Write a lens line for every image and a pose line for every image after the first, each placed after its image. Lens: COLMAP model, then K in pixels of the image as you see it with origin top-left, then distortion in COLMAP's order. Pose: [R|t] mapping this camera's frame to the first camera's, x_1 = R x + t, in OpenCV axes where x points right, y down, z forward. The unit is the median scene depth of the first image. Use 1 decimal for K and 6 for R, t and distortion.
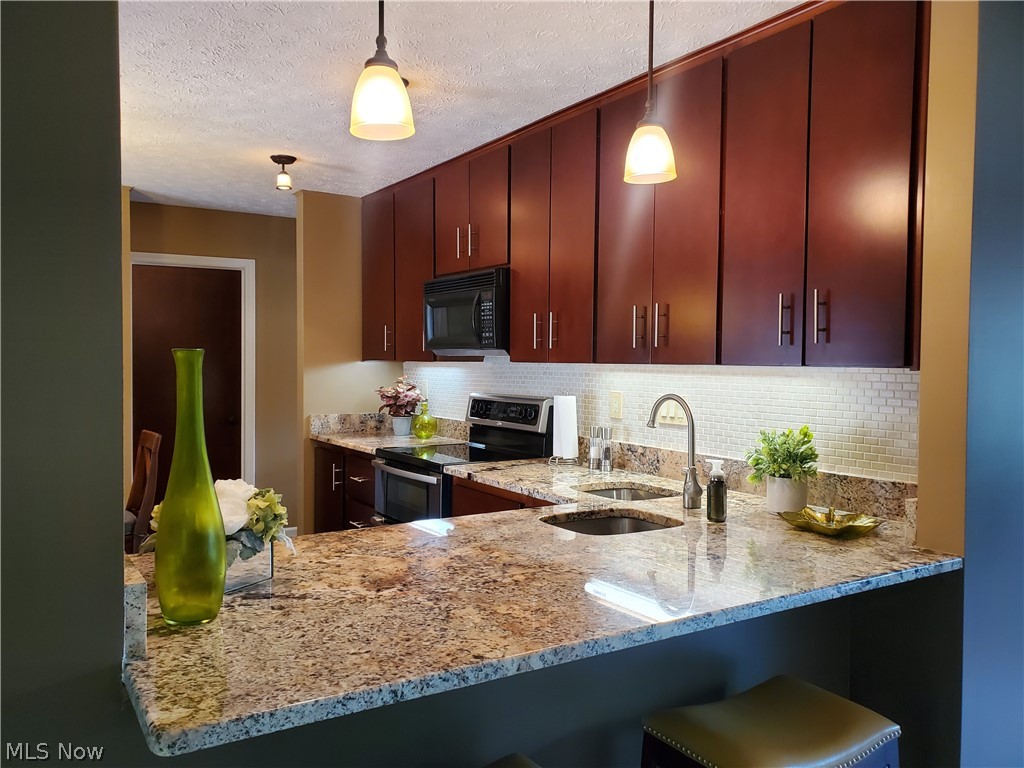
lens RADIAL K [[791.7, 0, 509.6], [0, 791.7, 387.1], [0, 0, 1]] dist [0.039642, -0.028174]
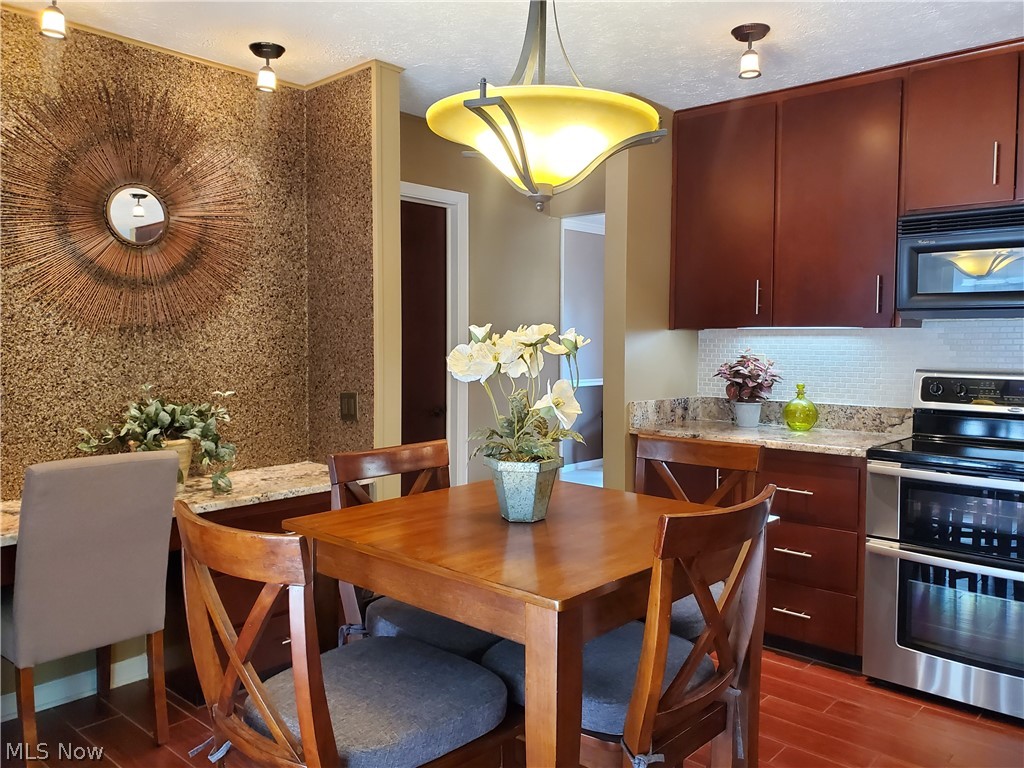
lens RADIAL K [[791.7, 0, 507.9], [0, 791.7, 372.5], [0, 0, 1]] dist [0.039642, -0.028174]
pose [[0.964659, -0.015259, 0.263060, -0.870196], [0.012508, 0.999848, 0.012131, -0.004840], [-0.263206, -0.008412, 0.964703, 0.503642]]
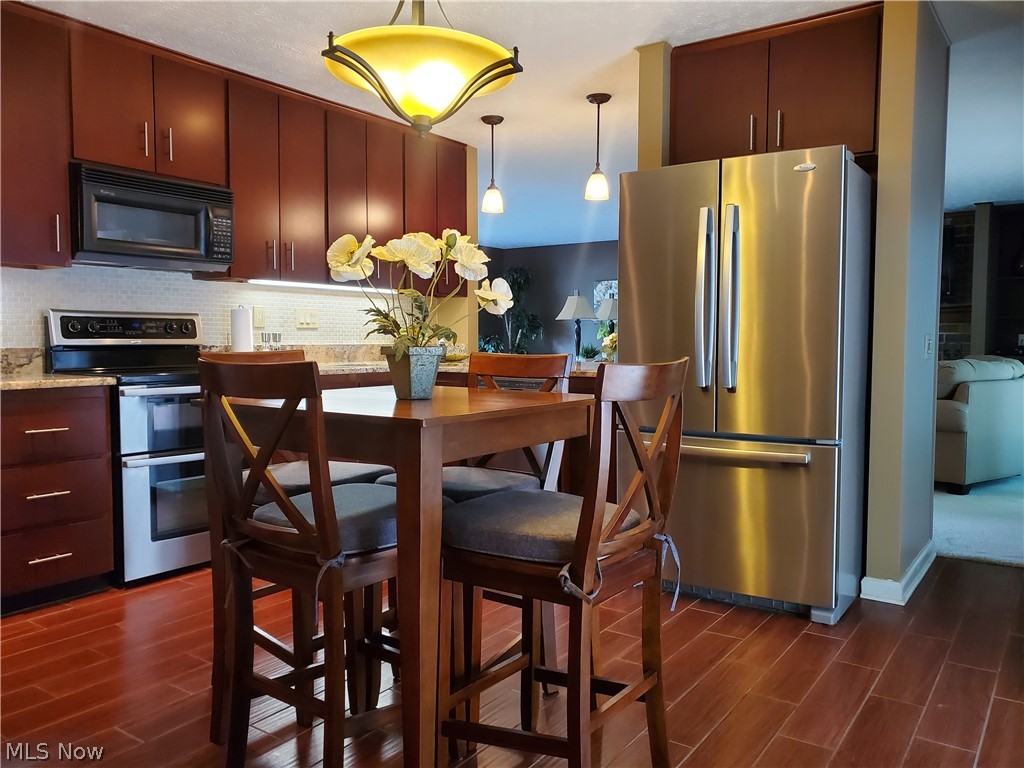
lens RADIAL K [[791.7, 0, 512.5], [0, 791.7, 383.5], [0, 0, 1]] dist [0.039642, -0.028174]
pose [[-0.375479, -0.063432, 0.924658, -1.351468], [0.026515, 0.996512, 0.079128, 0.043156], [-0.926452, 0.054228, -0.372487, 1.208703]]
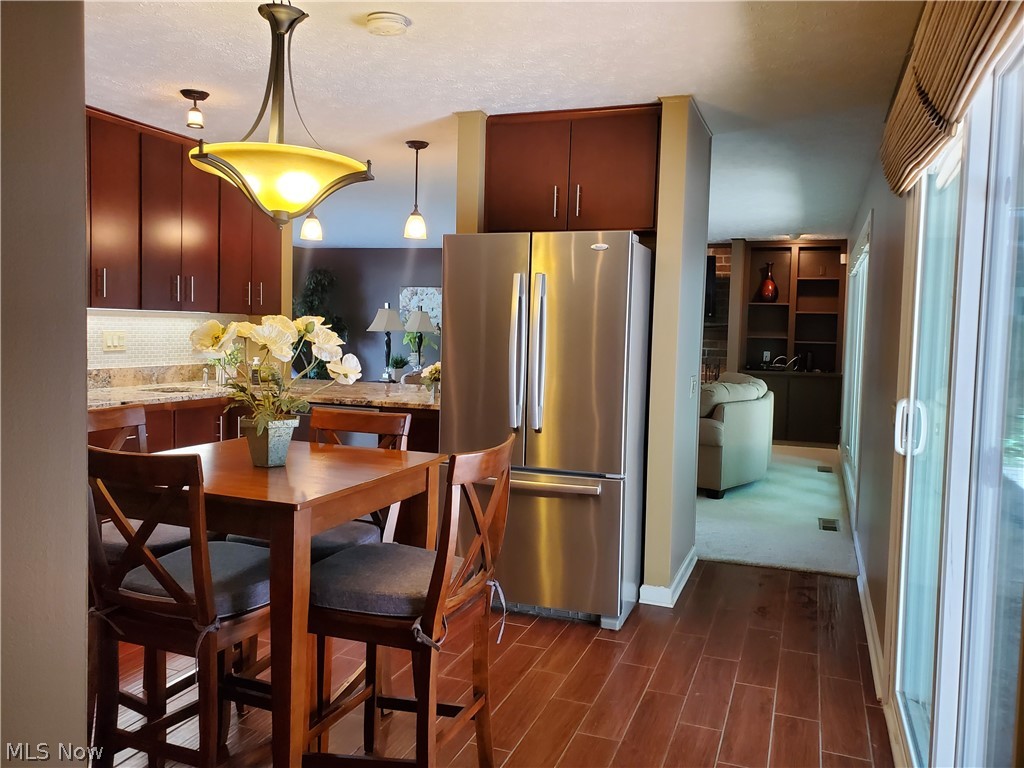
lens RADIAL K [[791.7, 0, 504.9], [0, 791.7, 379.8], [0, 0, 1]] dist [0.039642, -0.028174]
pose [[-0.588697, -0.076793, 0.804698, -1.420318], [-0.004173, 0.995753, 0.091973, -0.038972], [-0.808343, 0.050786, -0.586518, 1.289165]]
